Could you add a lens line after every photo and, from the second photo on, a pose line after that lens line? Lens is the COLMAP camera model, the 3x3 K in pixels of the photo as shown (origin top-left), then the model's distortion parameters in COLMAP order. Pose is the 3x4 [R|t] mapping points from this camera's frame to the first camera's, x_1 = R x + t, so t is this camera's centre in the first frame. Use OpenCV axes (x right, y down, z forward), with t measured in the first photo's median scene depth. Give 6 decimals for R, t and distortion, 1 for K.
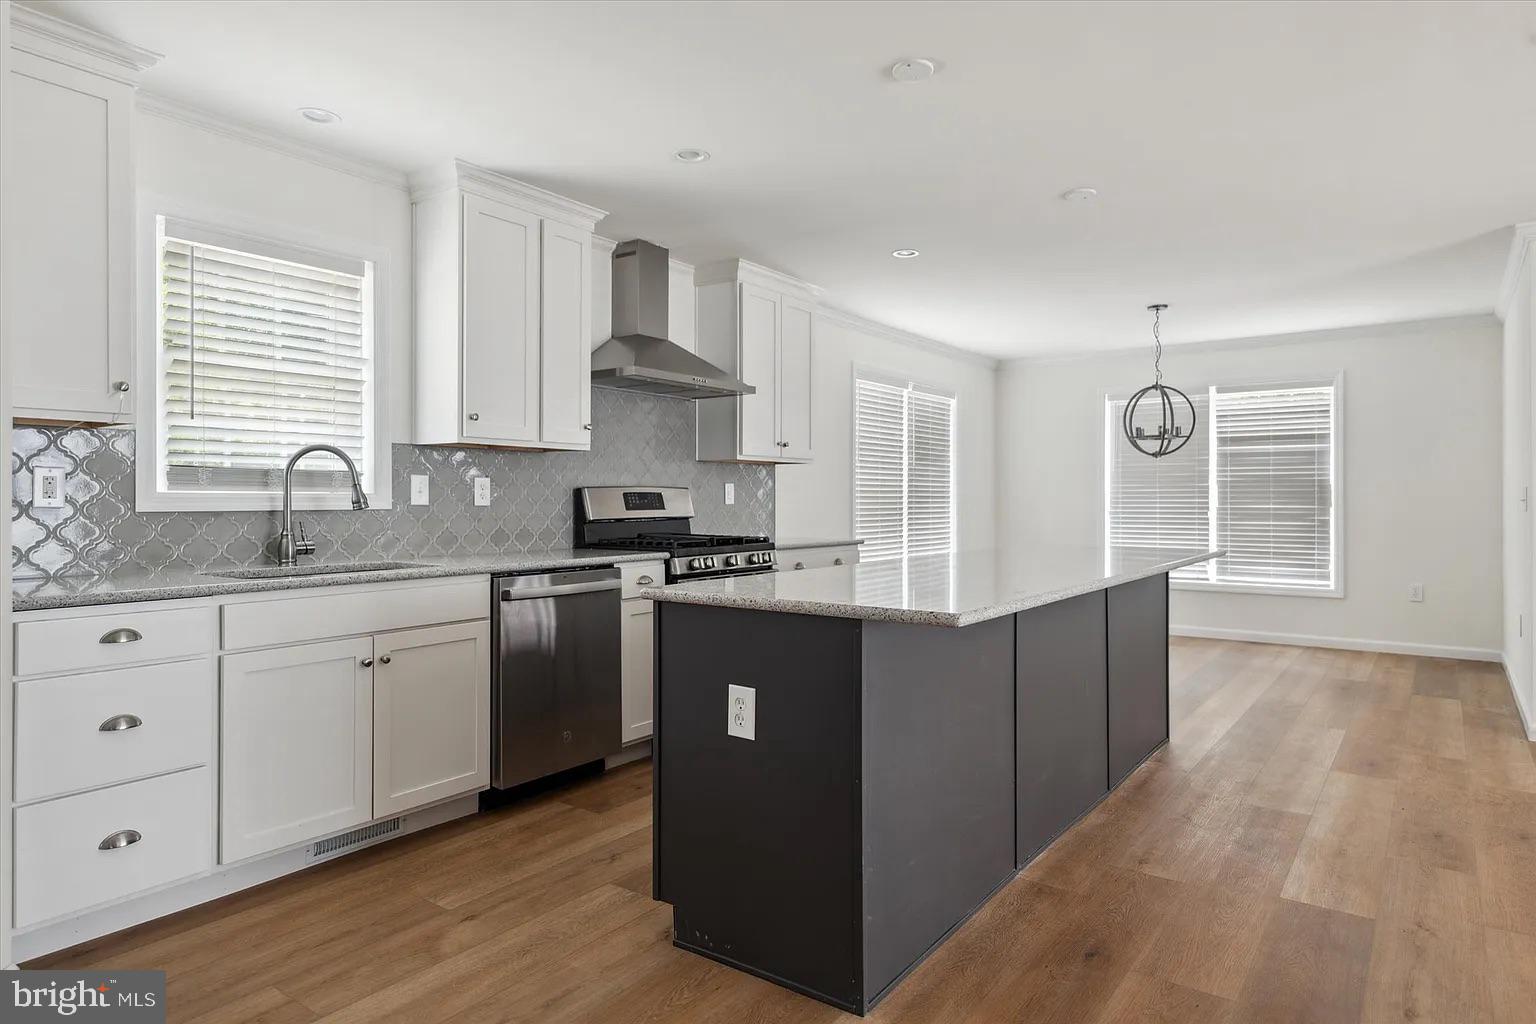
lens RADIAL K [[898.6, 0, 774.8], [0, 898.6, 505.1], [0, 0, 1]] dist [0.020099, -0.002781]
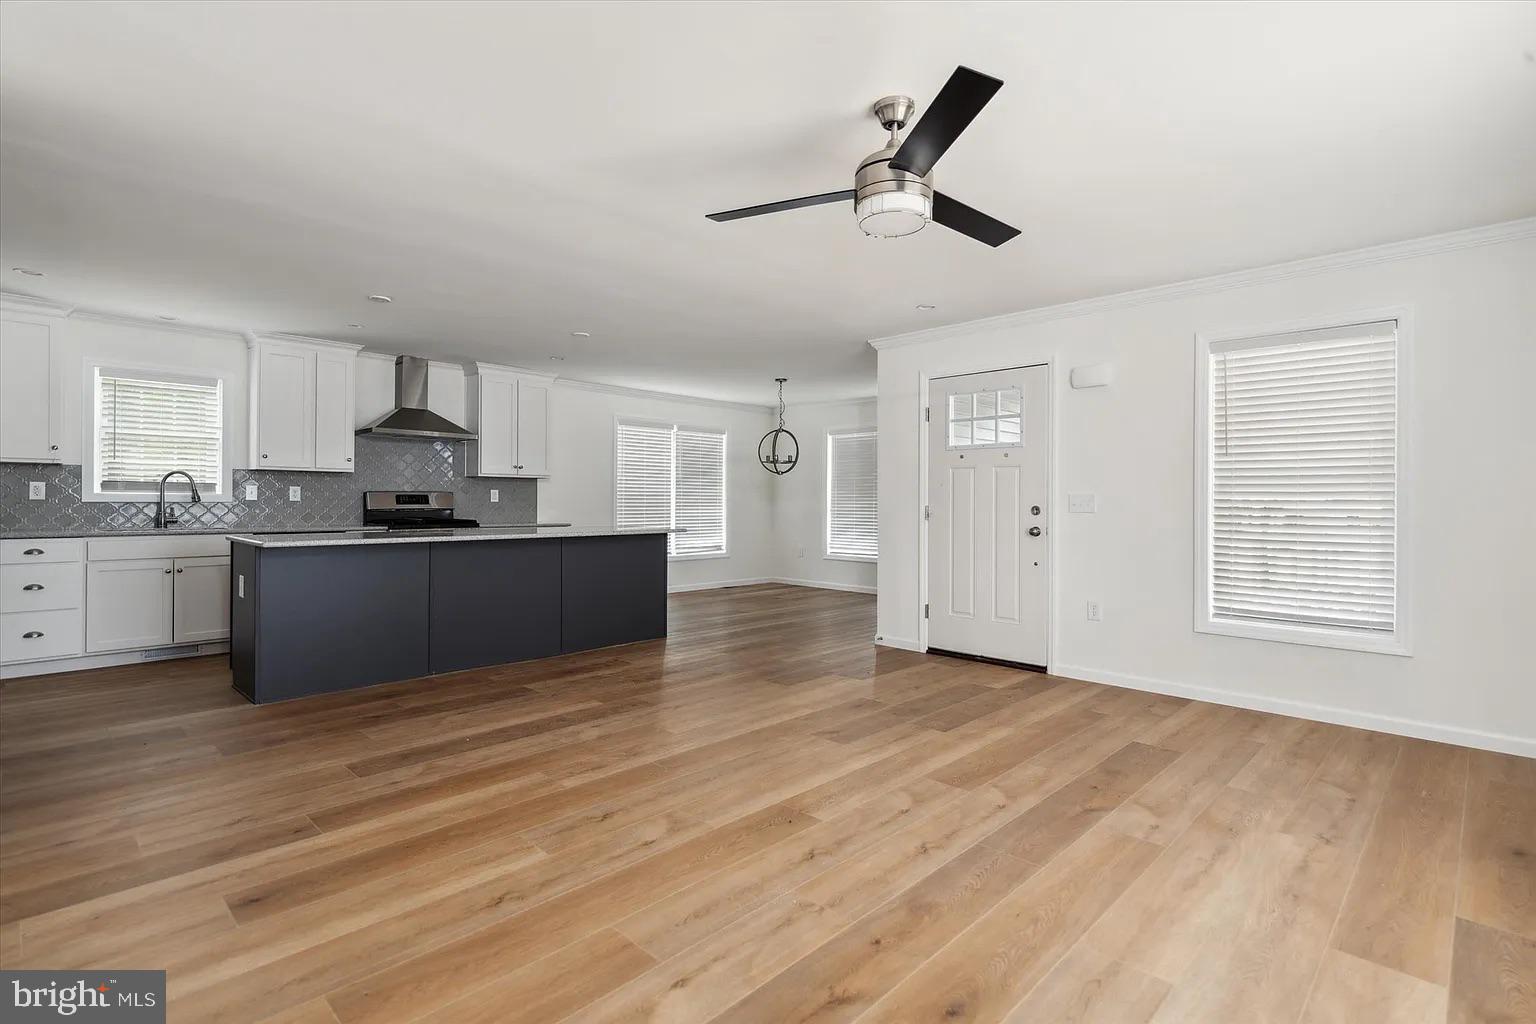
lens RADIAL K [[720.7, 0, 767.9], [0, 720.7, 501.5], [0, 0, 1]] dist [0.011650, -0.003845]
pose [[0.991333, 0.008186, -0.131115, 0.748503], [-0.008882, 0.999949, -0.004724, 0.000468], [0.131070, 0.005848, 0.991356, -0.341722]]
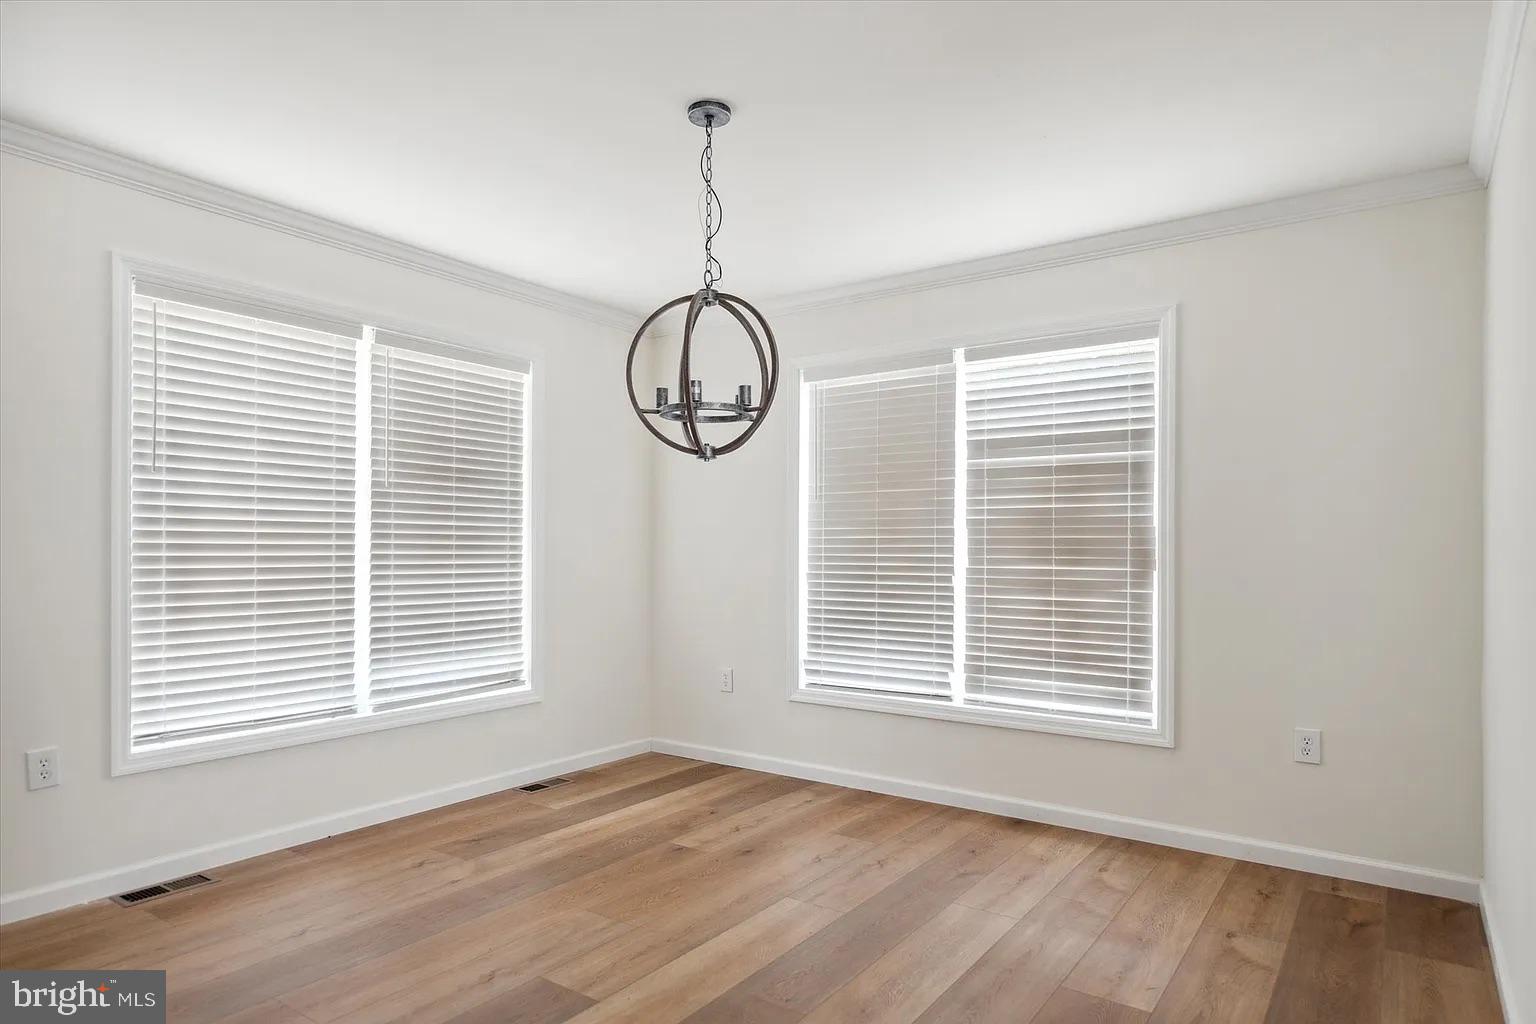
lens RADIAL K [[905.5, 0, 758.1], [0, 905.5, 555.0], [0, 0, 1]] dist [0.027290, -0.004125]
pose [[0.999837, 0.005982, 0.017059, 0.580332], [-0.005994, 0.999982, 0.000674, -0.008604], [-0.017055, -0.000776, 0.999854, 0.737465]]
